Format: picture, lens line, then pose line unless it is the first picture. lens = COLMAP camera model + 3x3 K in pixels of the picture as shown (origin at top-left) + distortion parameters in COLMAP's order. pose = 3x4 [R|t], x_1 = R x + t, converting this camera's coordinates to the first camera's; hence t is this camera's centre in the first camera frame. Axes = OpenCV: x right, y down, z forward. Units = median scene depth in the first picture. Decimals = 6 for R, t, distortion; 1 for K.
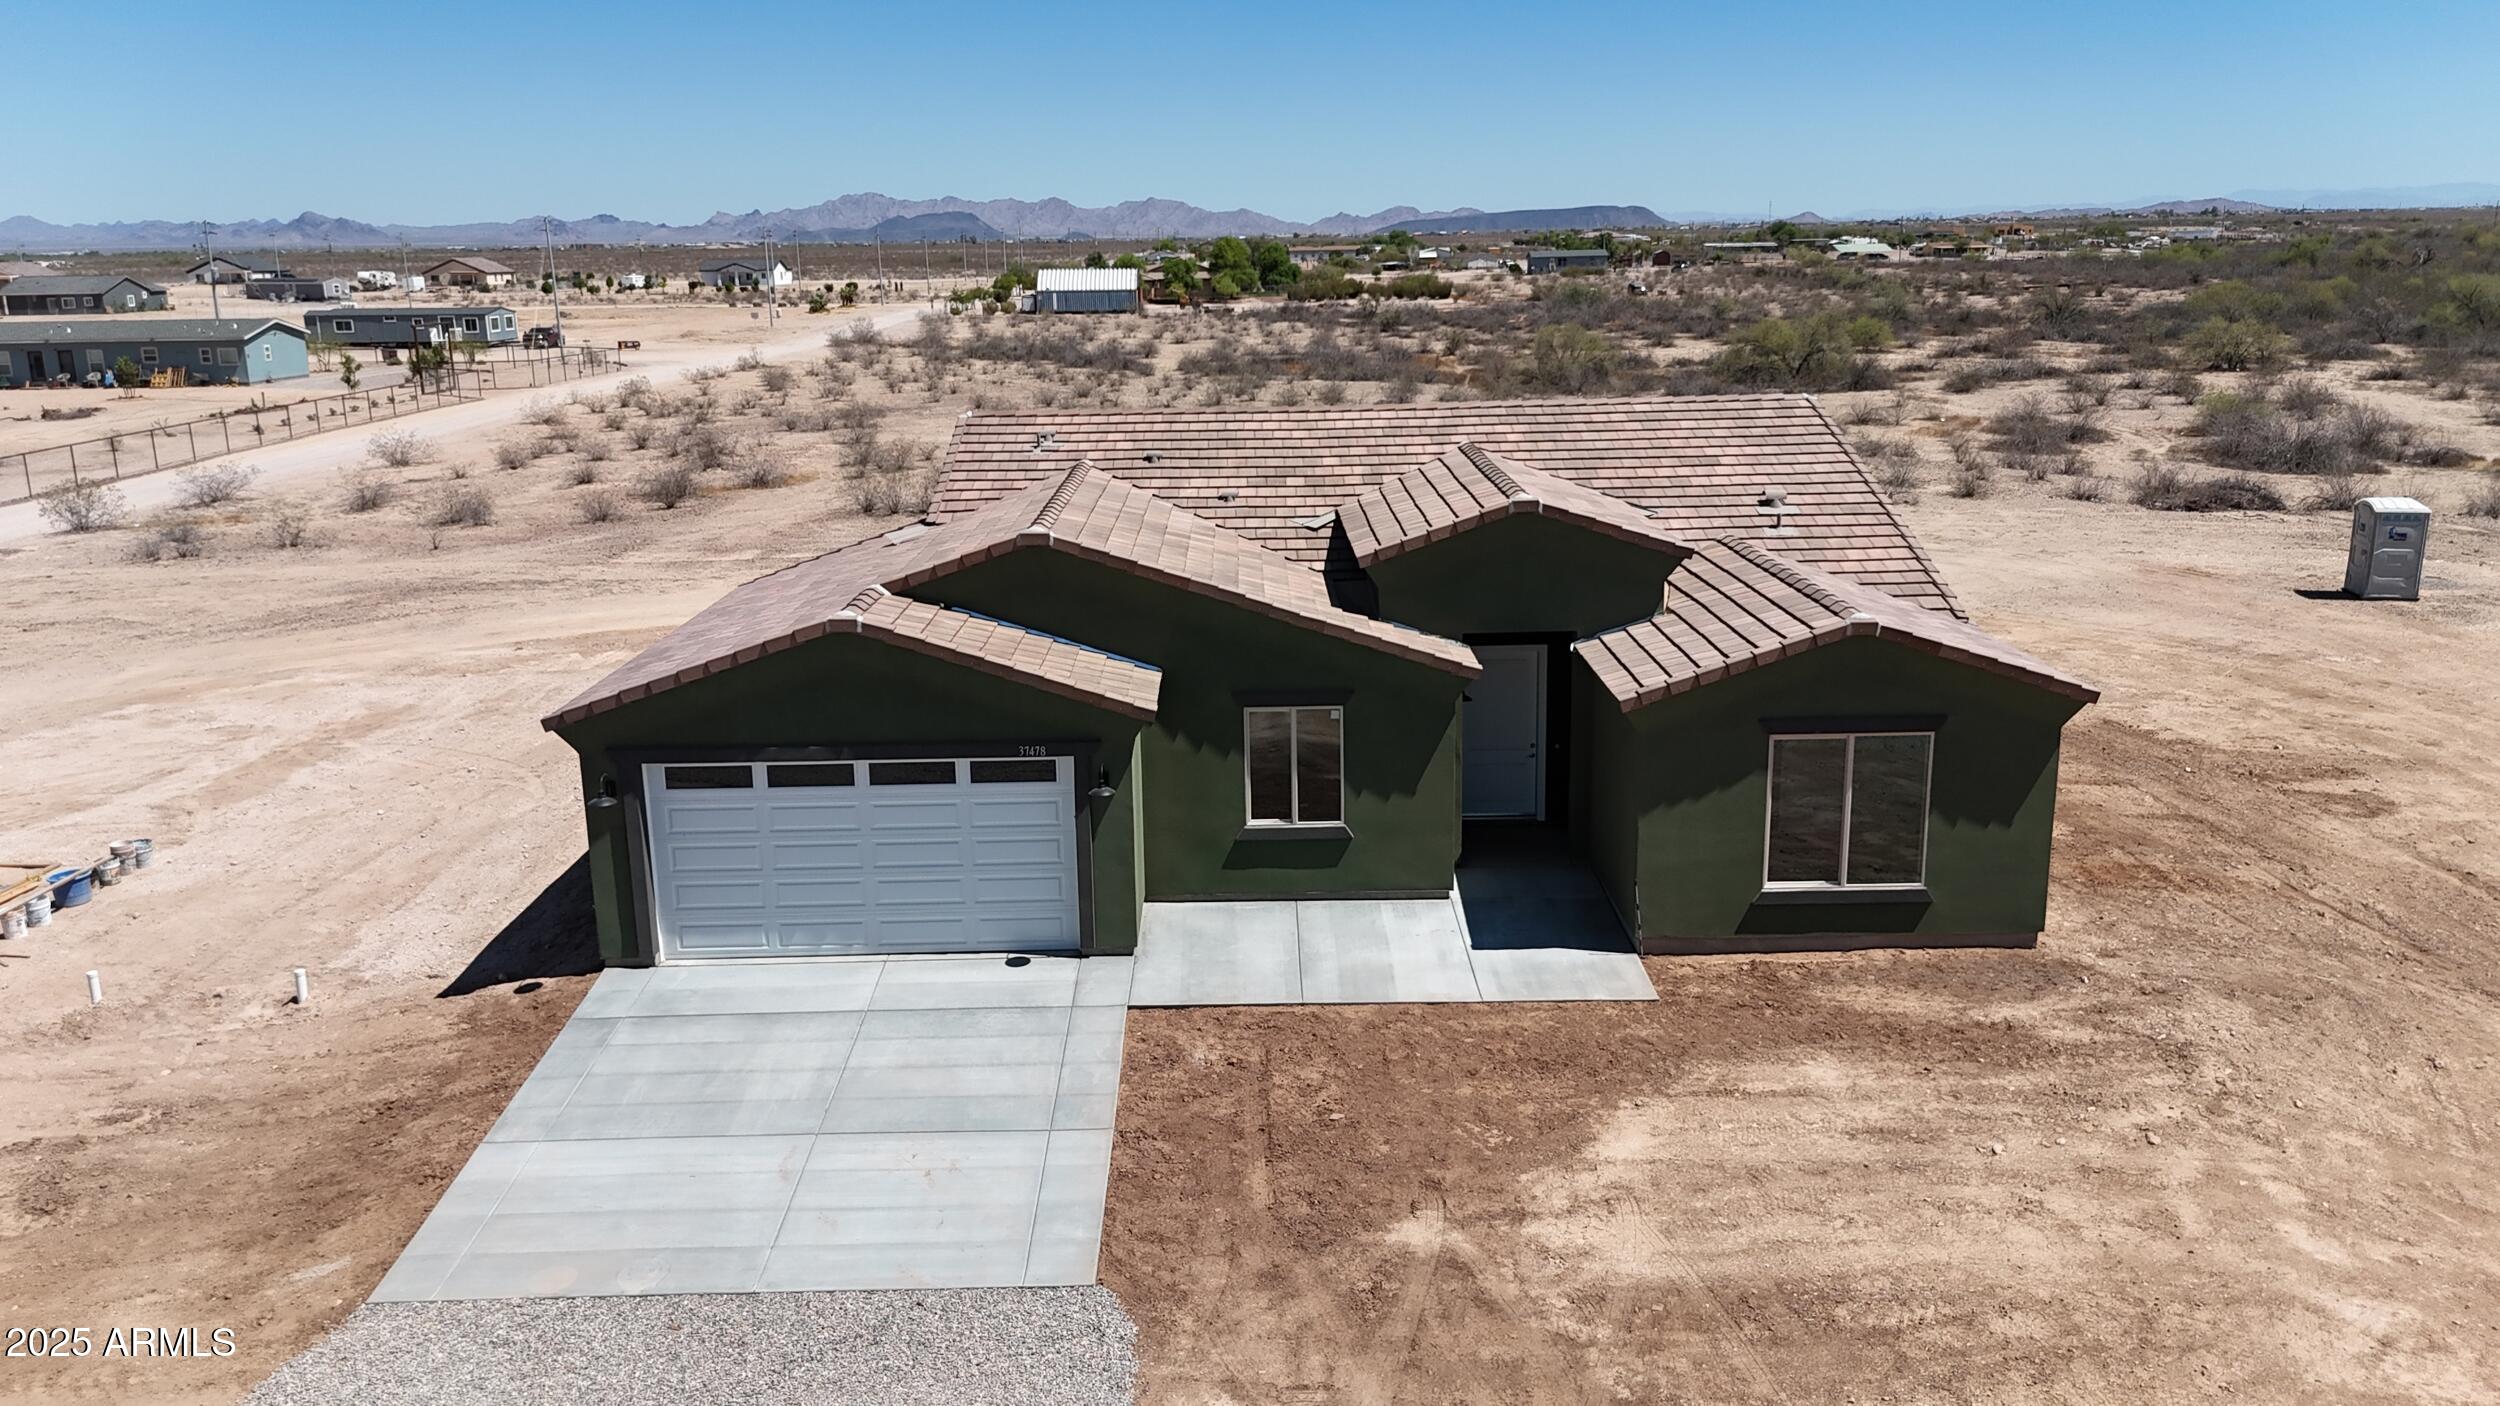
lens RADIAL K [[1850.5, 0, 1254.6], [0, 1850.5, 709.6], [0, 0, 1]] dist [0.063173, -0.056868]
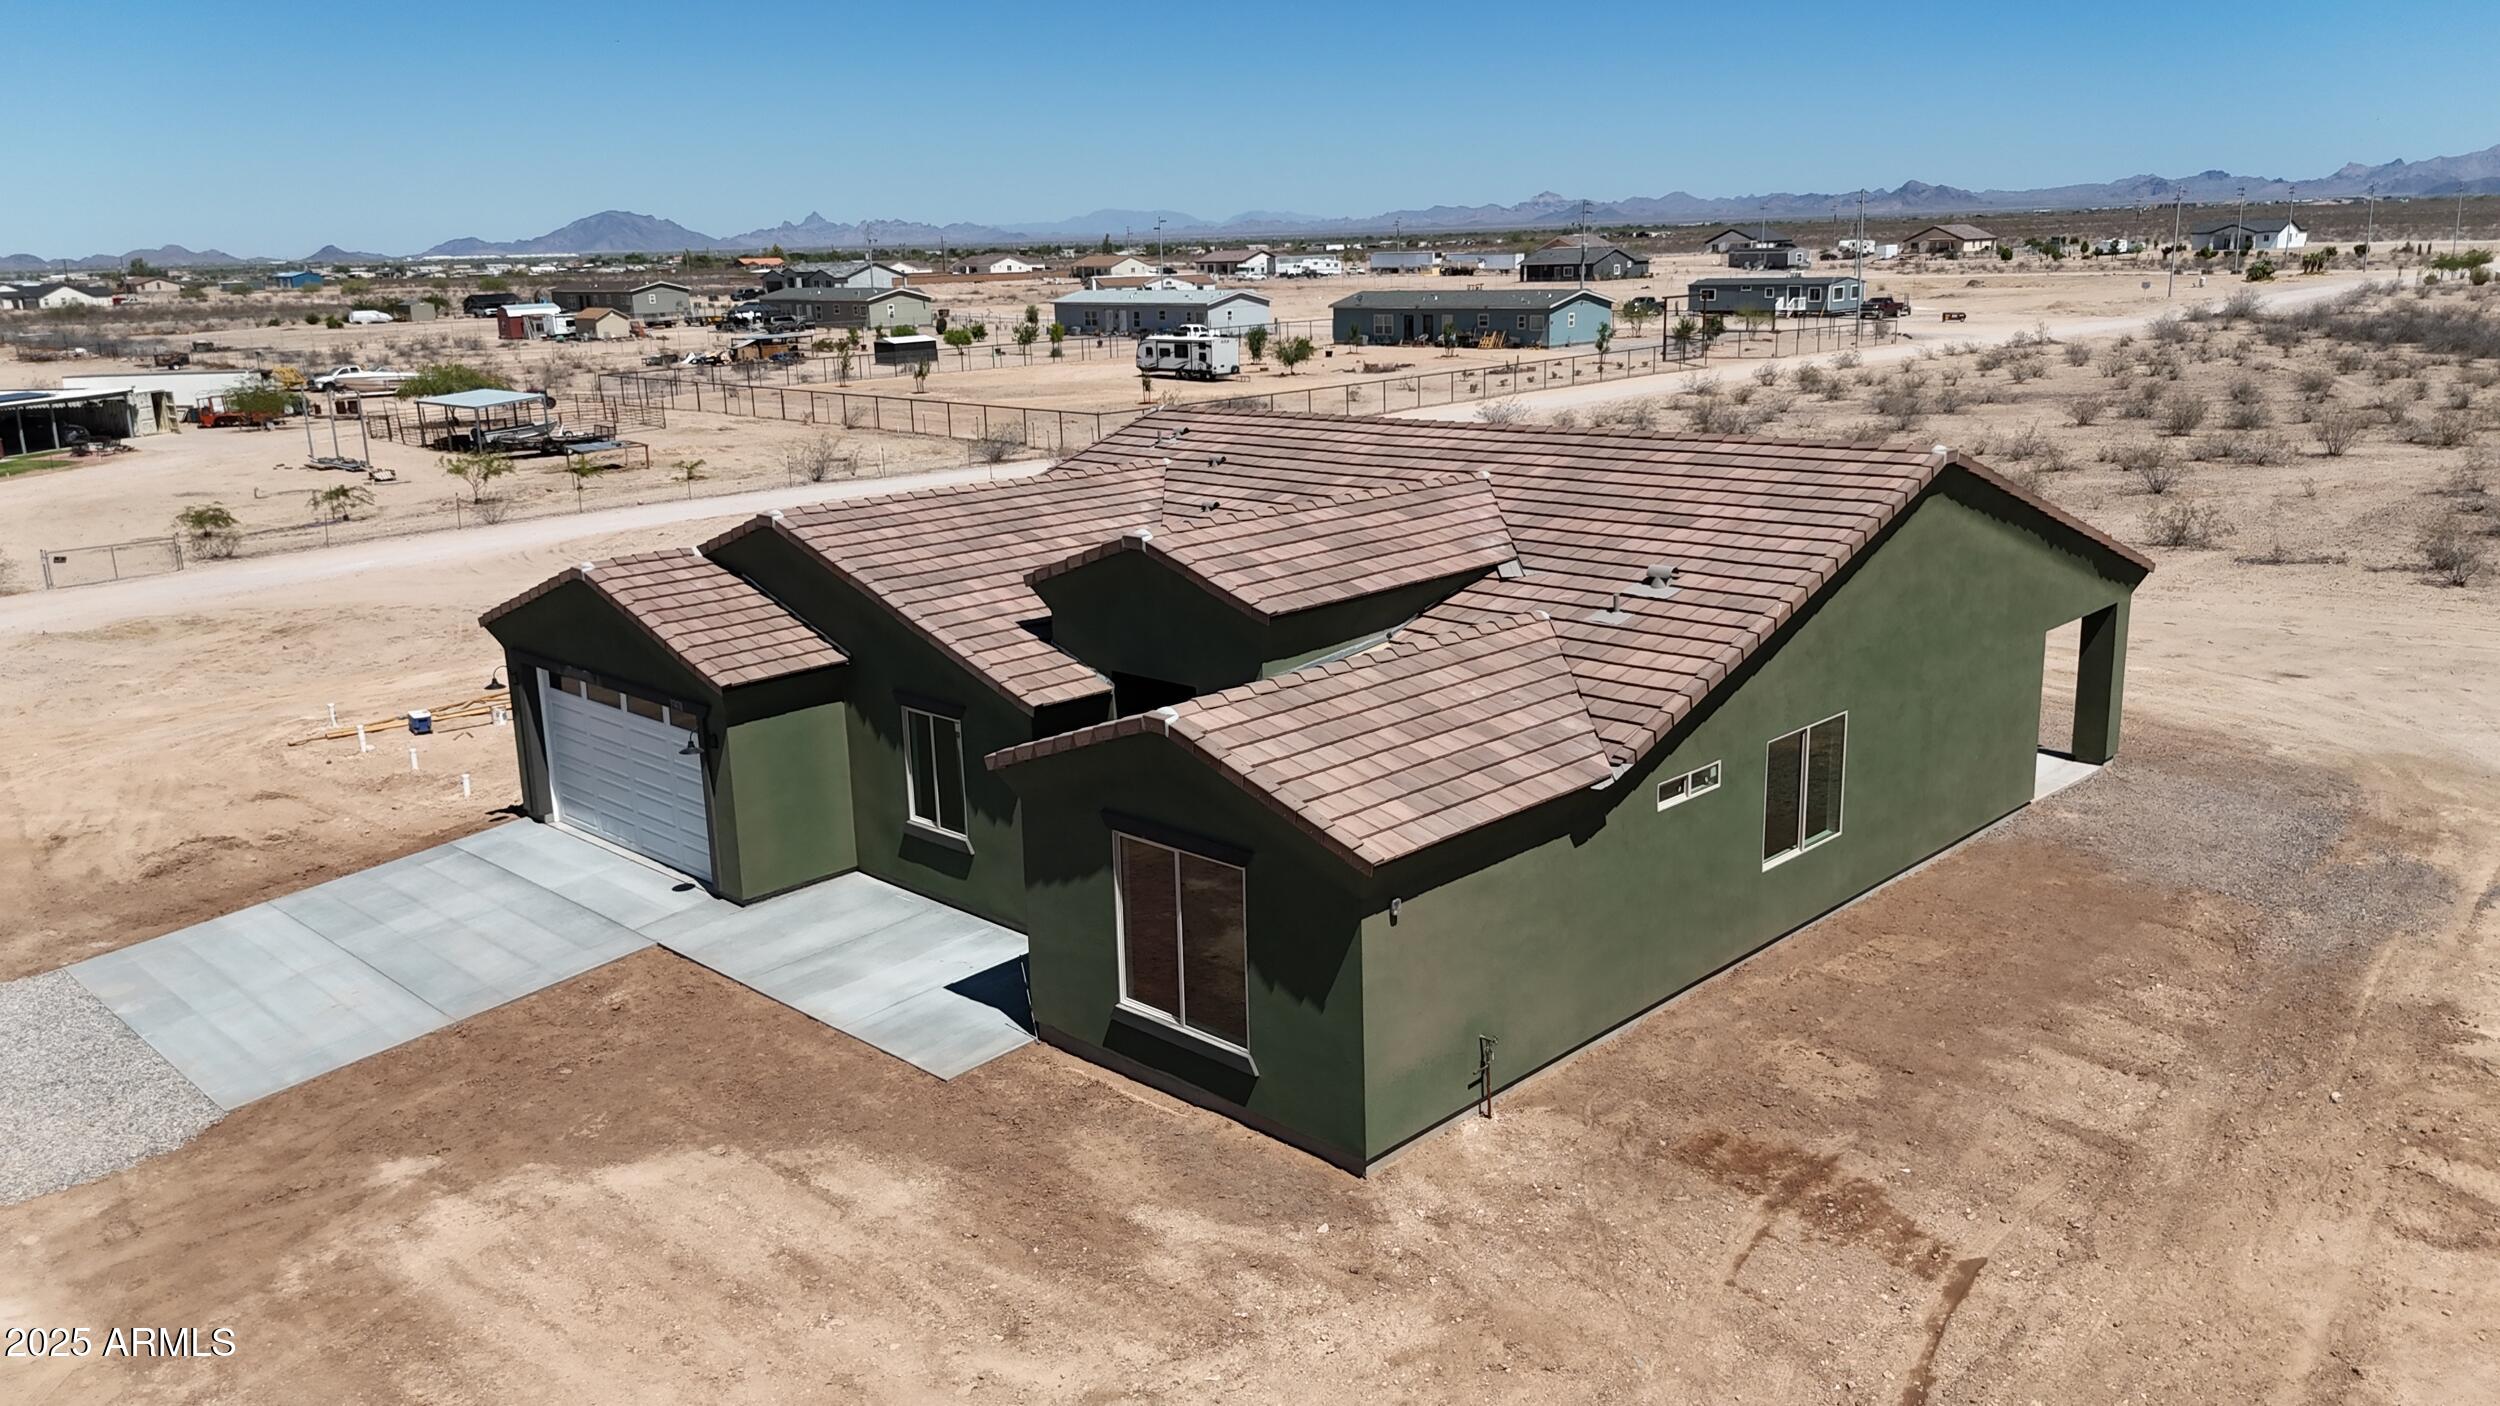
lens RADIAL K [[1850.5, 0, 1245.5], [0, 1850.5, 708.5], [0, 0, 1]] dist [0.063173, -0.056868]
pose [[0.708776, 0.169716, -0.684714, 0.905960], [-0.157625, 0.984189, 0.080782, -0.121934], [0.687598, 0.050672, 0.724321, 0.414162]]
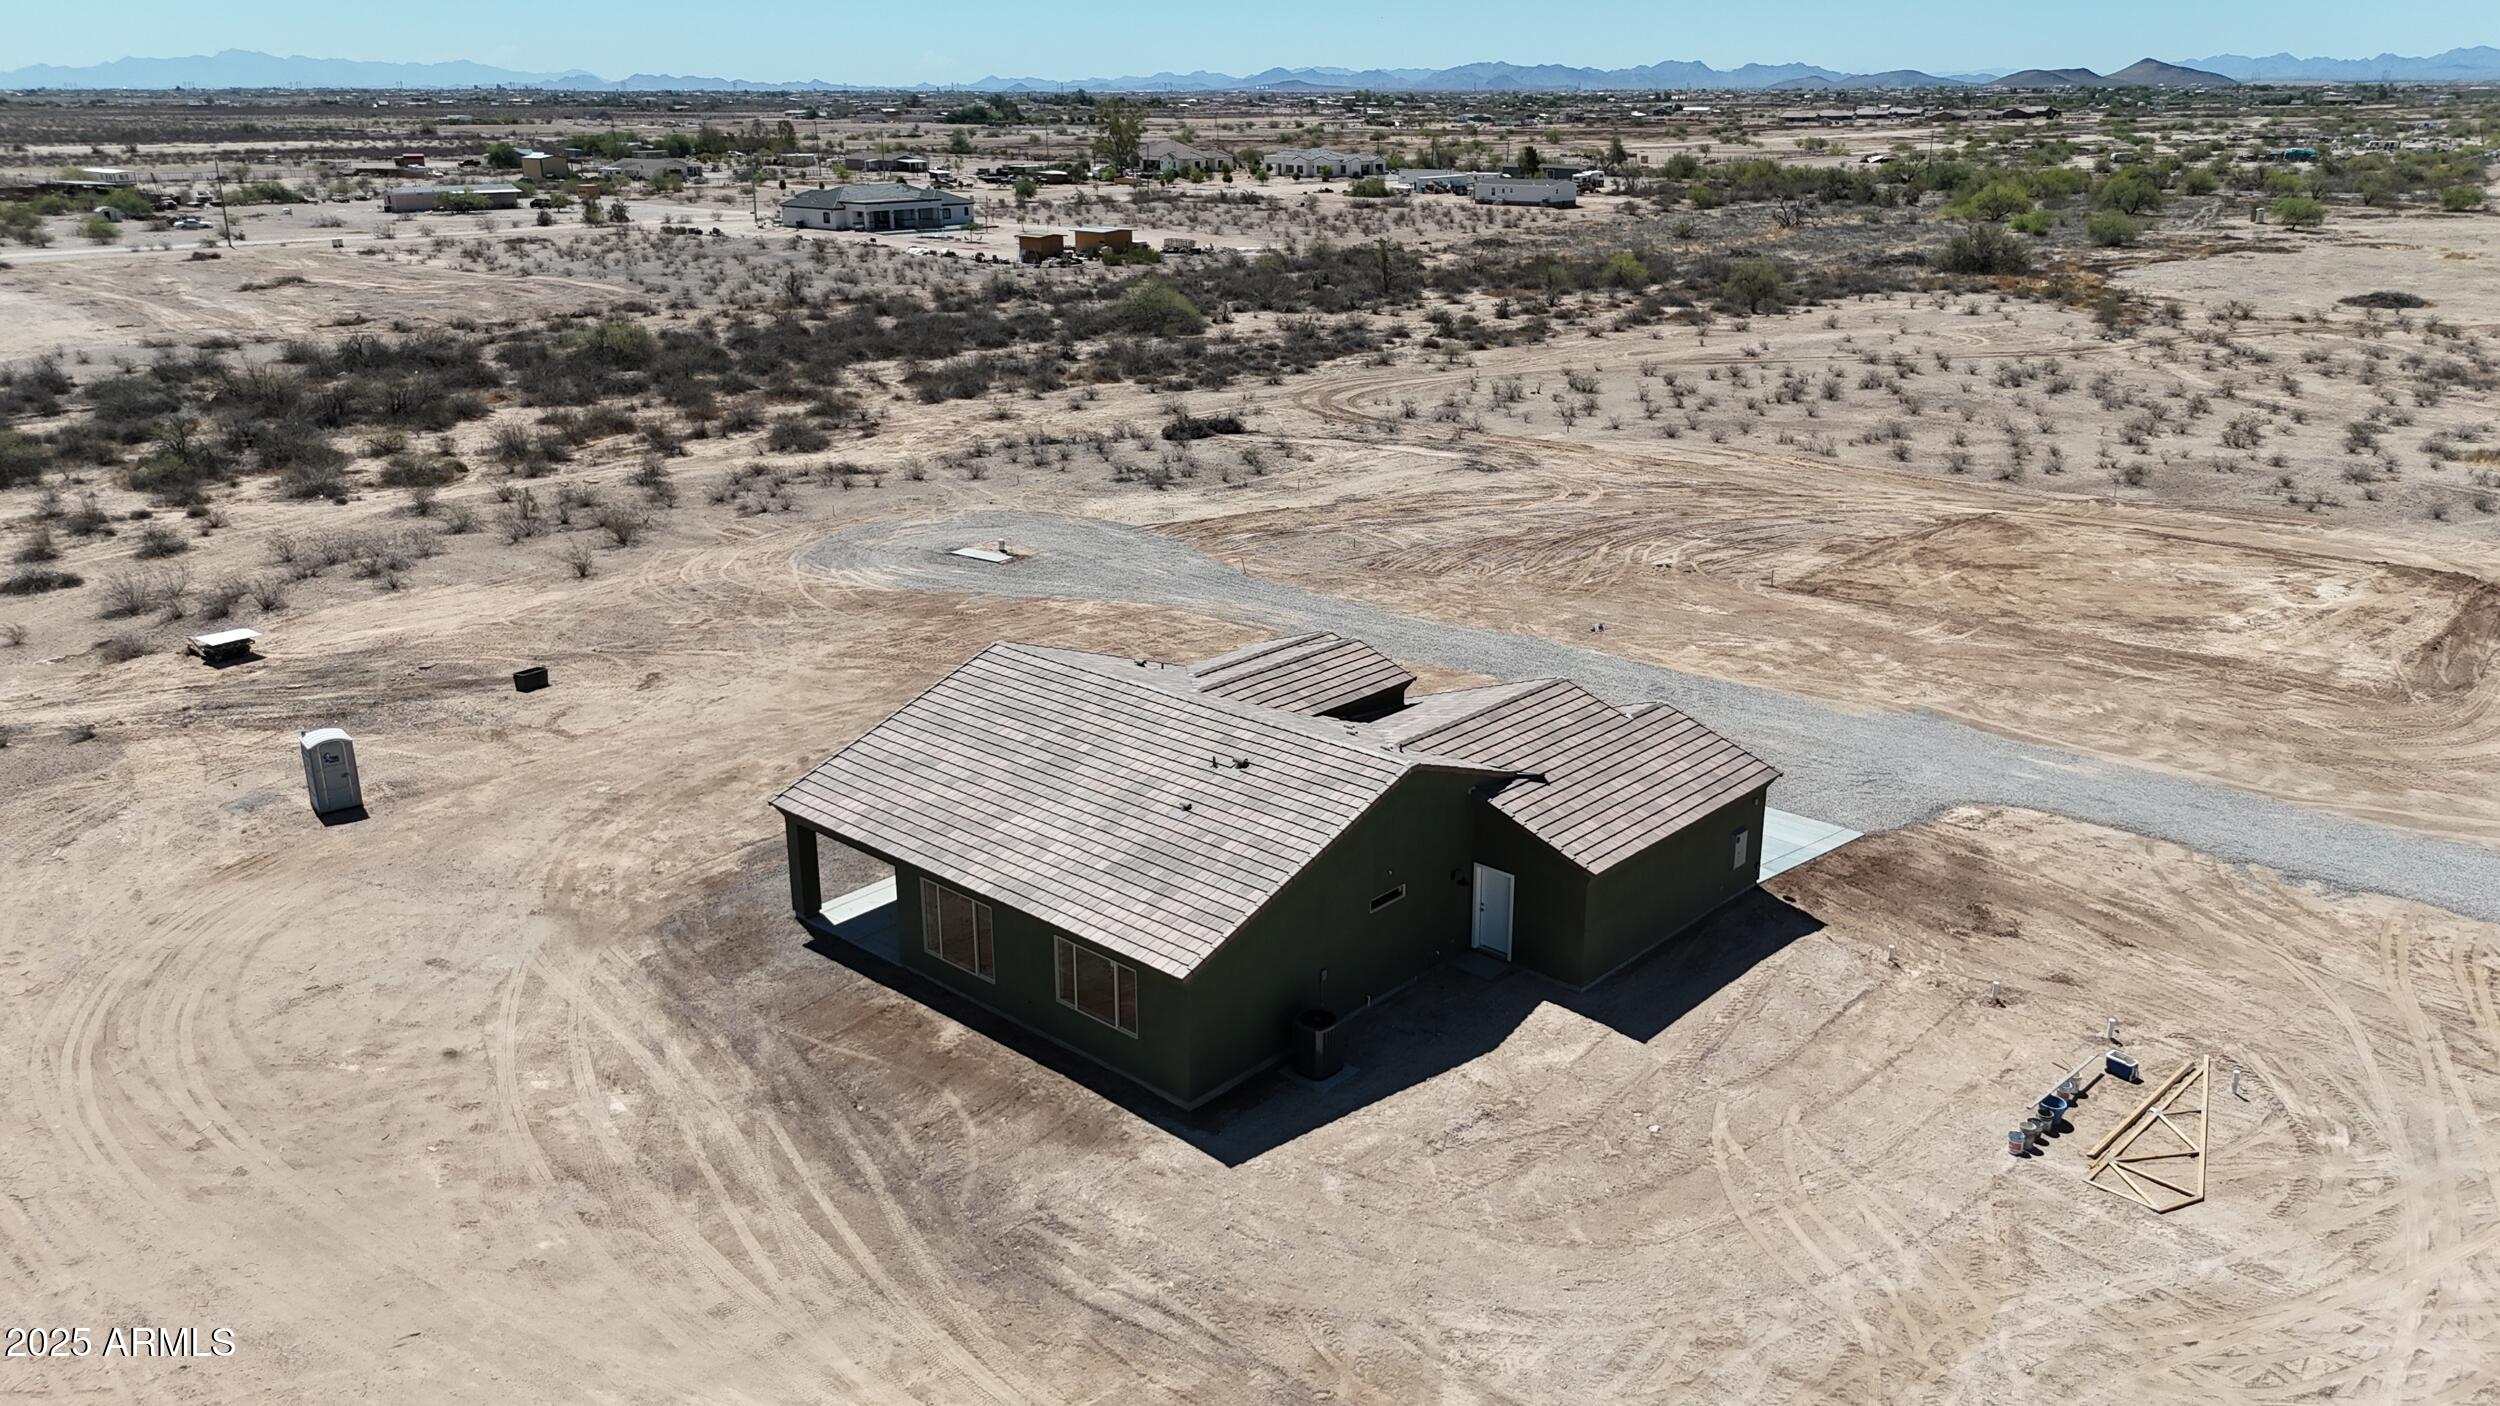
lens RADIAL K [[1850.5, 0, 1256.4], [0, 1850.5, 715.3], [0, 0, 1]] dist [0.063173, -0.056868]
pose [[-0.732065, -0.199109, 0.651488, -1.337872], [0.184186, 0.862867, 0.470677, -1.199506], [-0.655863, 0.464561, -0.595001, 2.668331]]
